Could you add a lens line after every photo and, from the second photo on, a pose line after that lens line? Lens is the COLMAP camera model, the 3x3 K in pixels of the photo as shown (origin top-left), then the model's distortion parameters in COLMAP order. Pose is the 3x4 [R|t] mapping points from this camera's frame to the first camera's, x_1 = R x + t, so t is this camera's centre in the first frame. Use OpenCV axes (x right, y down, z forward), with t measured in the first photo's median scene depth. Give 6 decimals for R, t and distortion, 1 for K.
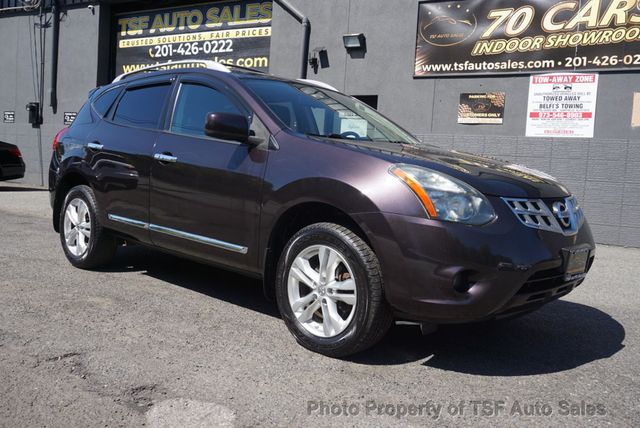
lens RADIAL K [[588.8, 0, 317.3], [0, 588.8, 211.8], [0, 0, 1]] dist [0.006174, 0.000000]
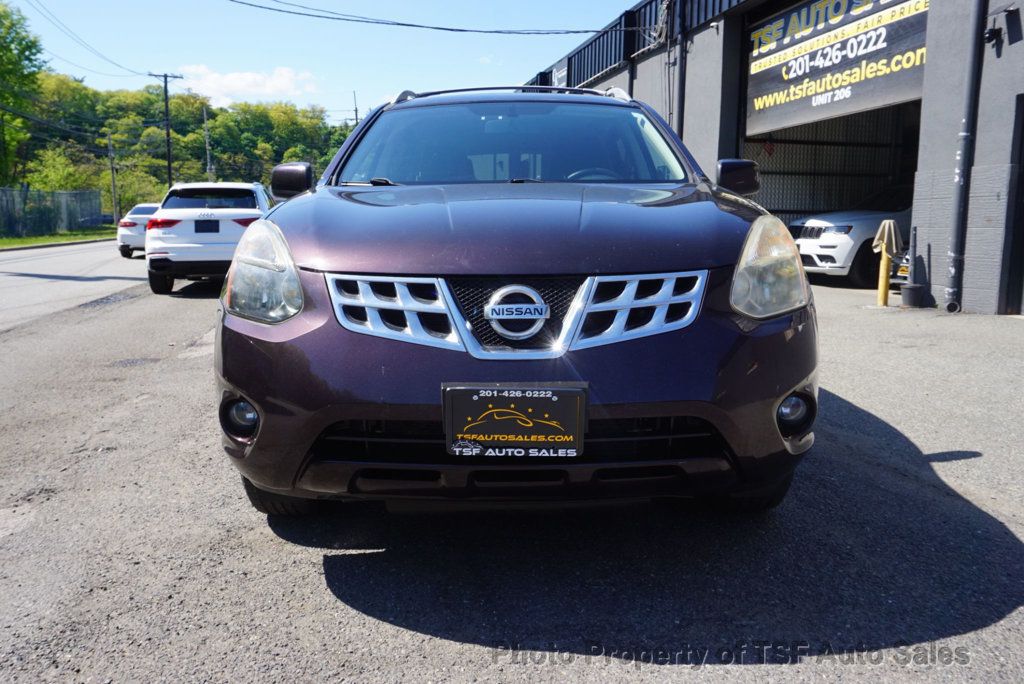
lens RADIAL K [[814.7, 0, 508.9], [0, 814.7, 345.2], [0, 0, 1]] dist [-0.027743, 0.023596]
pose [[0.665153, 0.056155, -0.744593, 0.298857], [-0.024437, 0.998271, 0.053457, -0.001326], [0.746308, -0.017361, 0.665375, 0.195520]]
